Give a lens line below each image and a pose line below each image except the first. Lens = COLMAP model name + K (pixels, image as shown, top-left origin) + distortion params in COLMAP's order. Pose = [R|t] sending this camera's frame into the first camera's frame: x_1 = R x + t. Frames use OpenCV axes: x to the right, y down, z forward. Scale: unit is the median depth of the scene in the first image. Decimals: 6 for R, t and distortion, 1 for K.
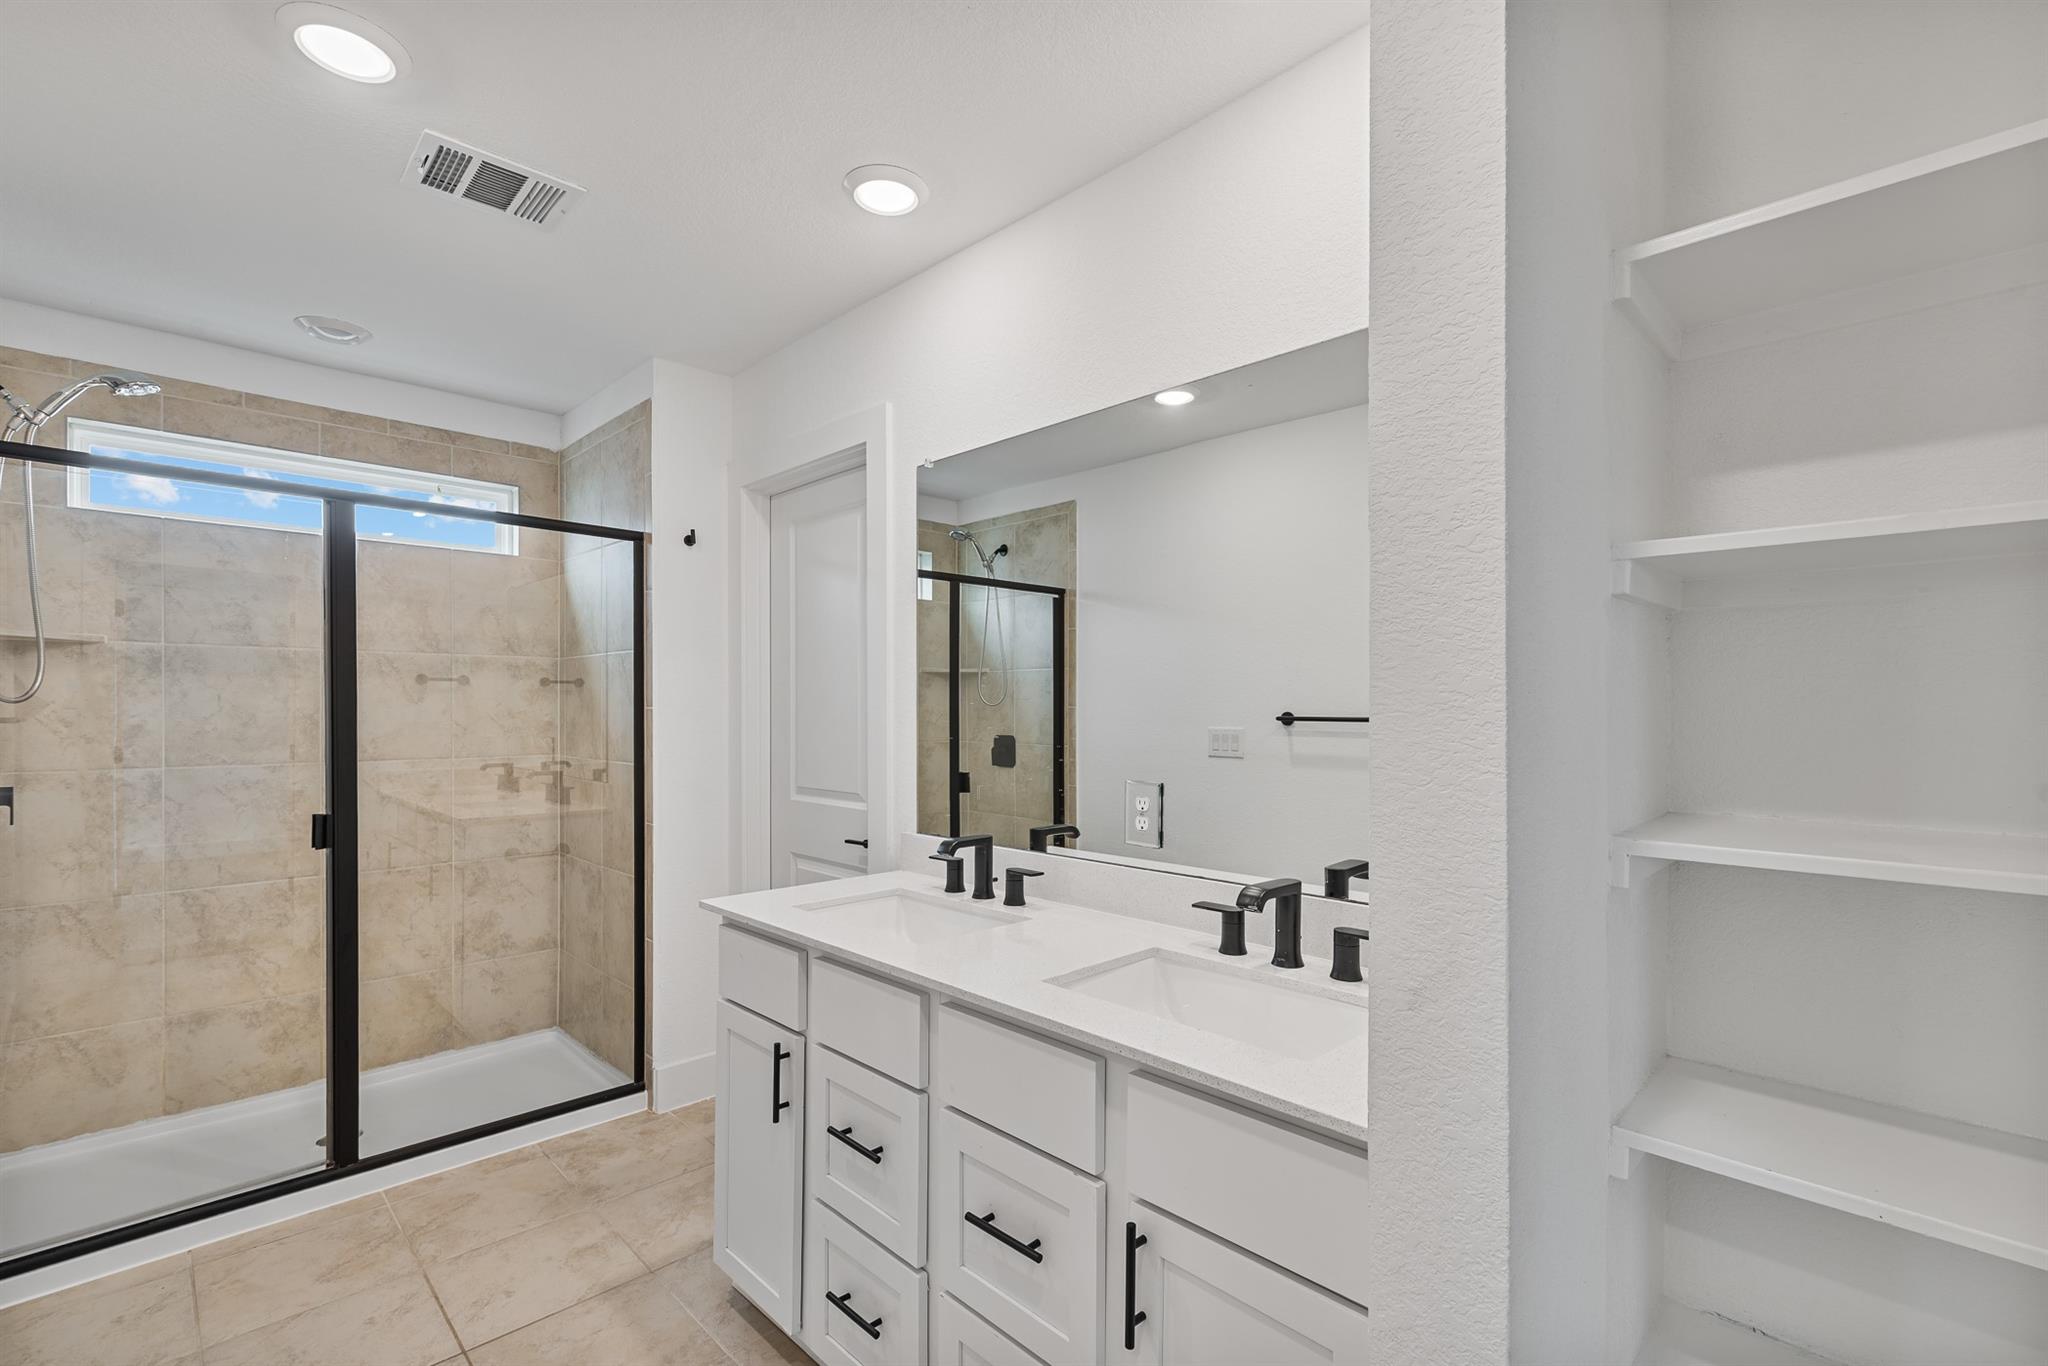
lens RADIAL K [[901.6, 0, 1024.0], [0, 901.6, 683.0], [0, 0, 1]] dist [0.001529, 0.000083]
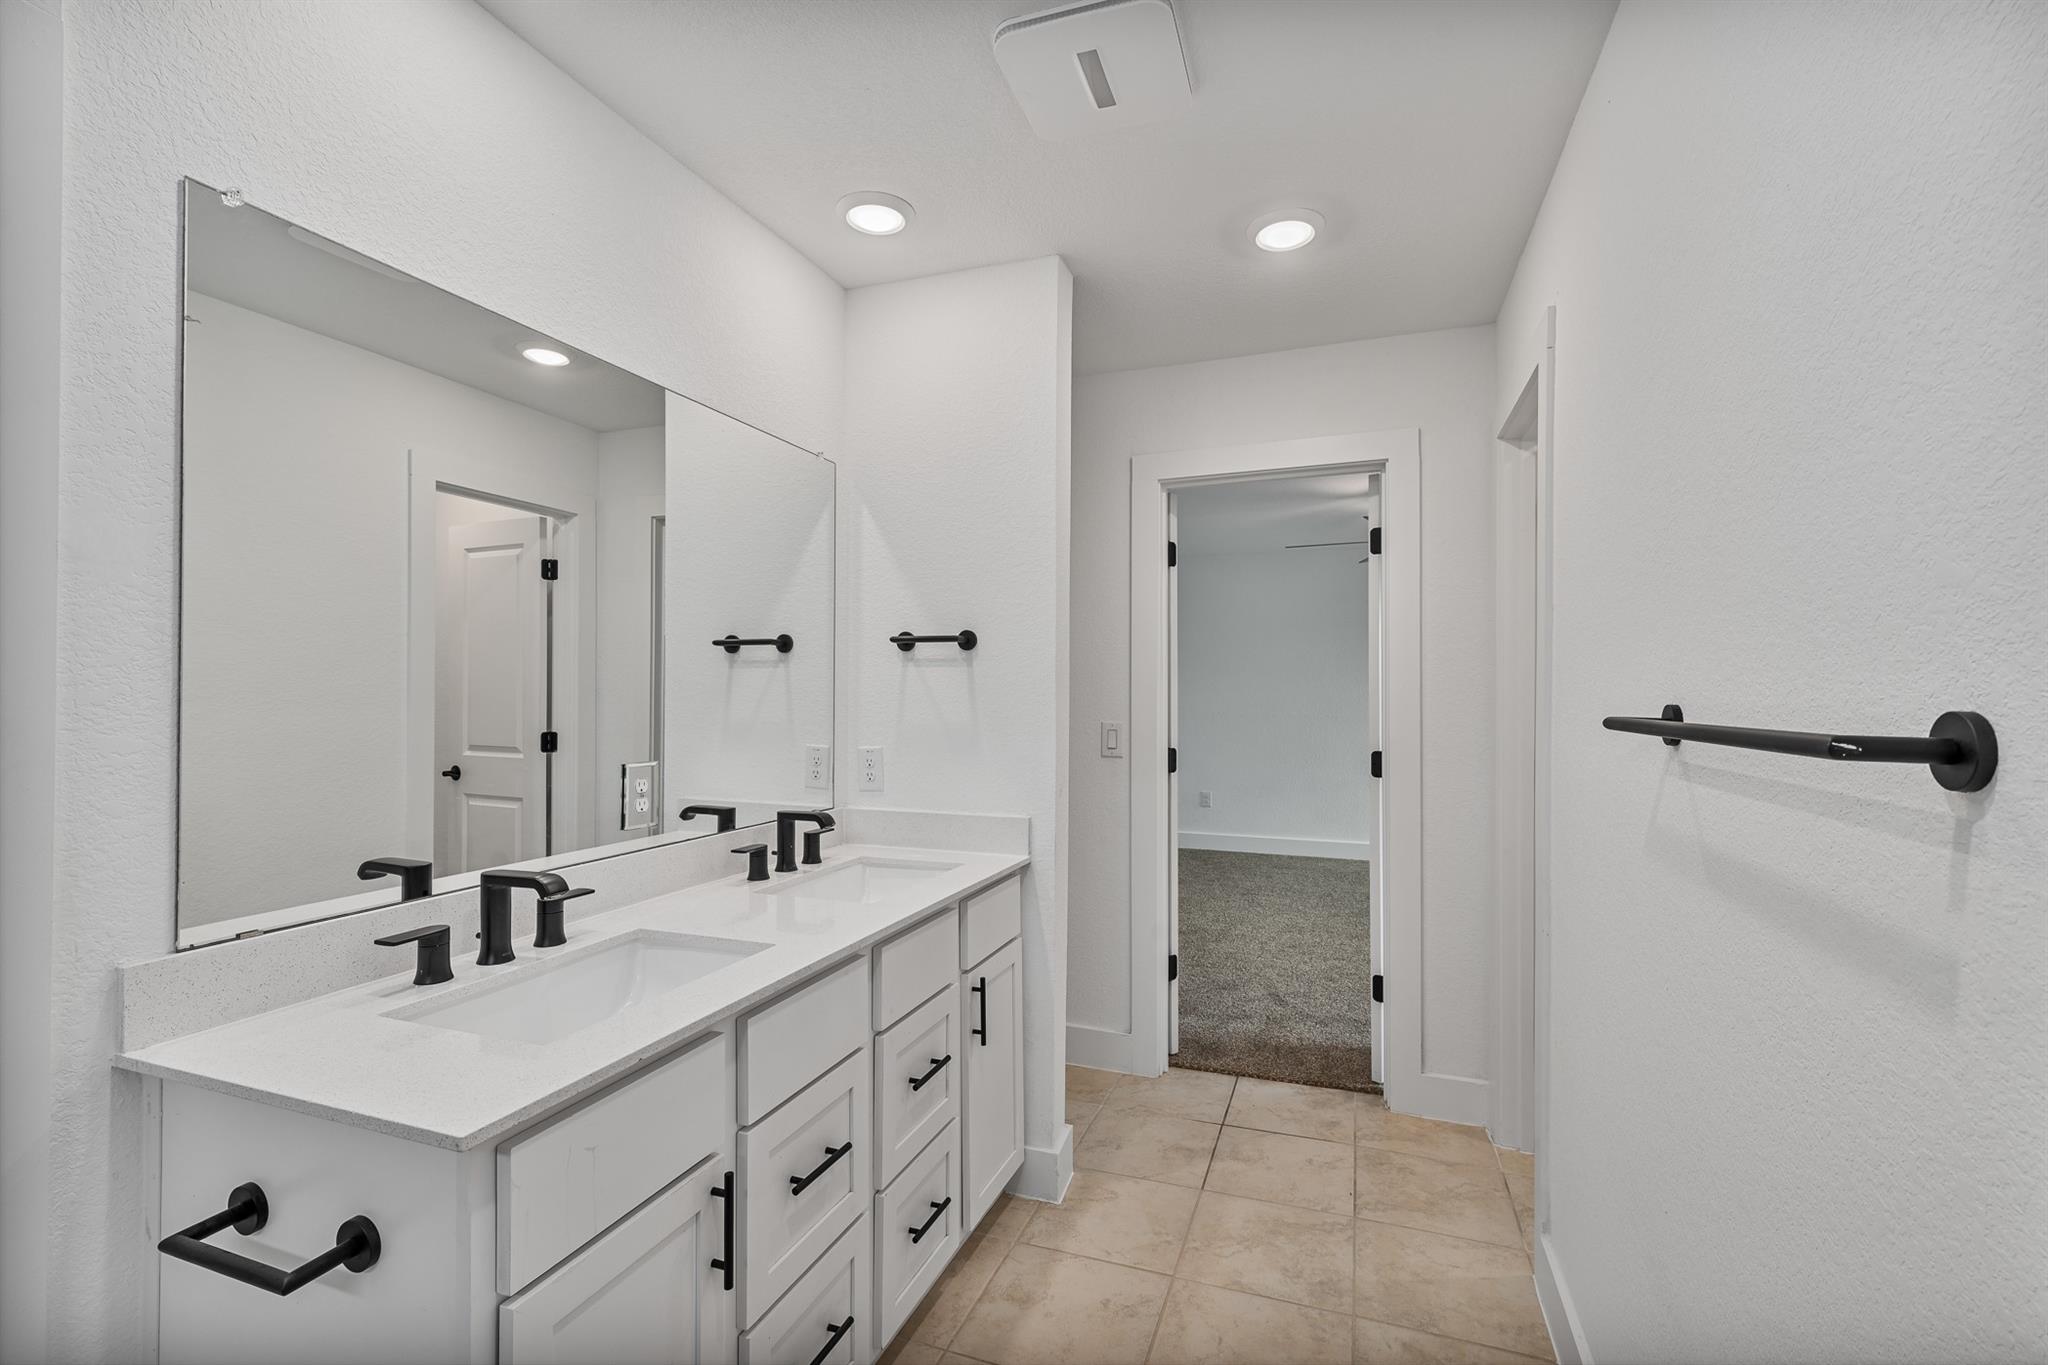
lens RADIAL K [[901.6, 0, 1024.0], [0, 901.6, 682.5], [0, 0, 1]] dist [0.001529, 0.000083]
pose [[-0.418797, 0.013518, 0.907979, -1.069570], [-0.010098, 0.999758, -0.019542, 0.041439], [-0.908024, -0.017353, -0.418559, 1.174289]]
